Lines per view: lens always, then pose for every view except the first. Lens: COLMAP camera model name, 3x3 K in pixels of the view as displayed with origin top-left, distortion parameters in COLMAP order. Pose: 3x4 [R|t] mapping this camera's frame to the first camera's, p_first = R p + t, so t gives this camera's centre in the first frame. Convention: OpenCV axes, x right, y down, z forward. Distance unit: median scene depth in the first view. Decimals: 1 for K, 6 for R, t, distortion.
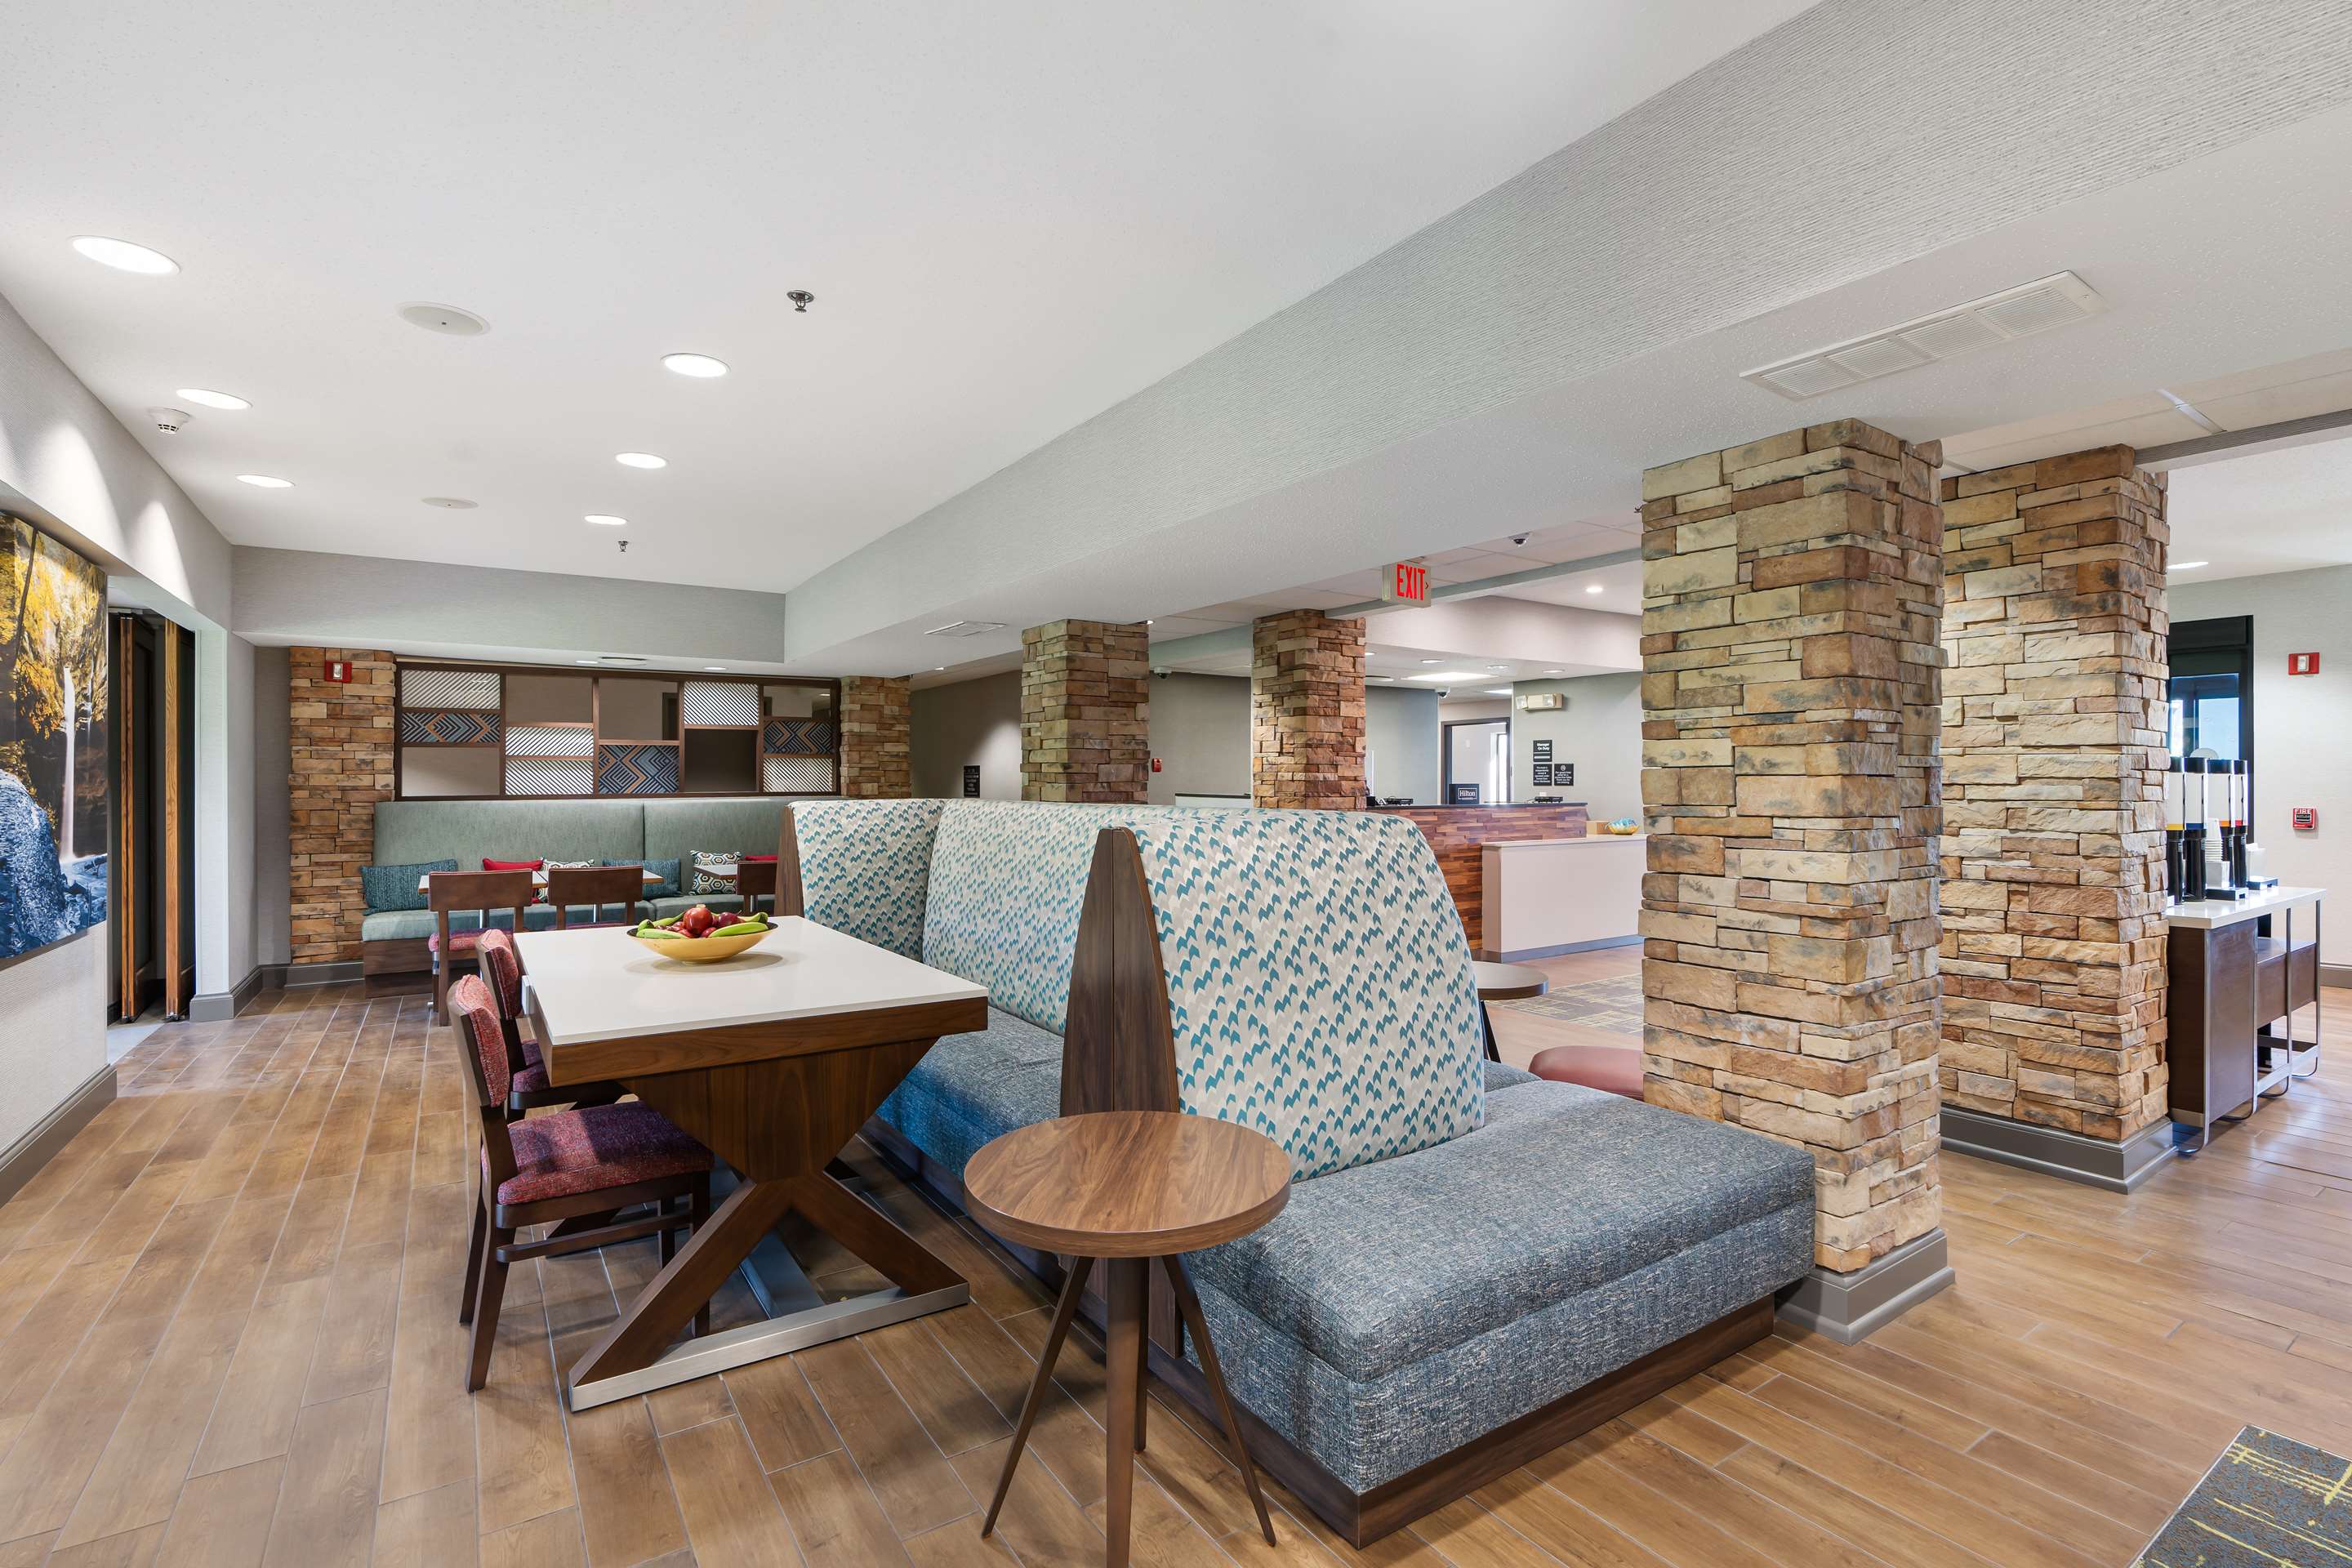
lens RADIAL K [[1085.7, 0, 1176.0], [0, 1085.7, 784.0], [0, 0, 1]] dist [-0.002362, -0.000363]
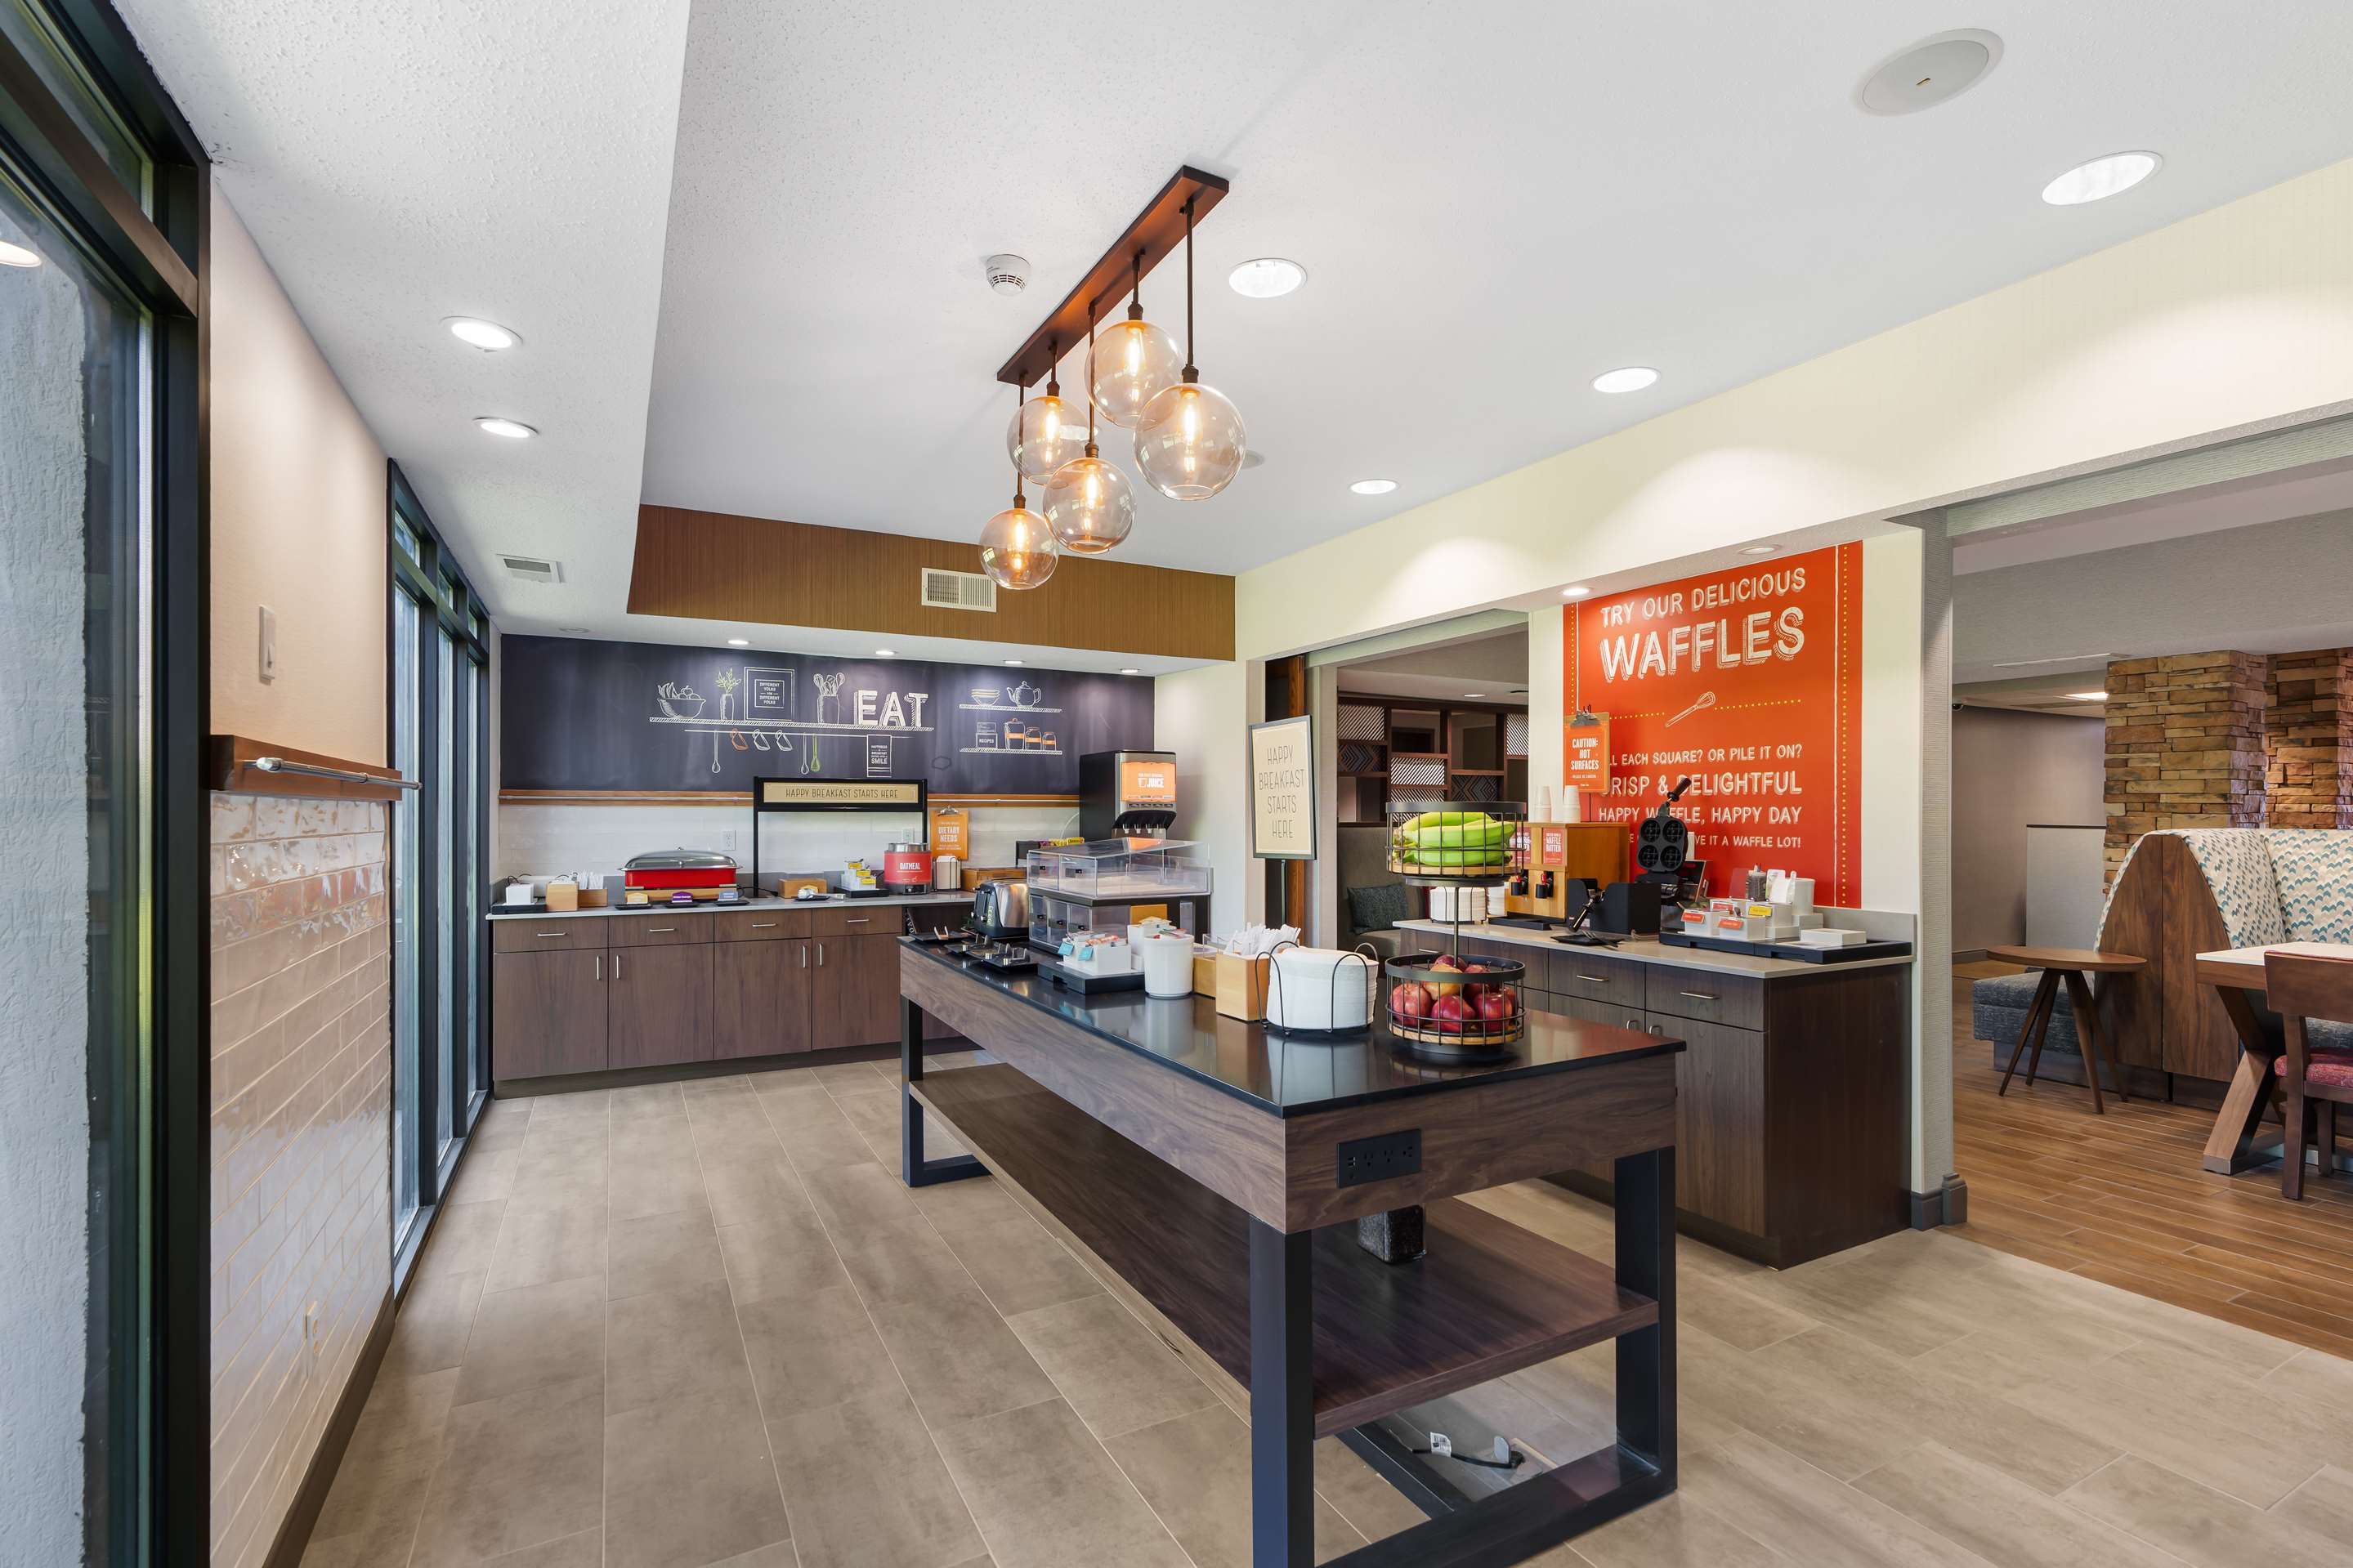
lens RADIAL K [[1066.7, 0, 1178.2], [0, 1066.7, 811.1], [0, 0, 1]] dist [-0.000360, -0.000012]
pose [[0.994995, 0.005873, -0.099750, -0.819337], [-0.006308, 0.999972, -0.004046, 0.006652], [0.099723, 0.004655, 0.995004, -0.068892]]
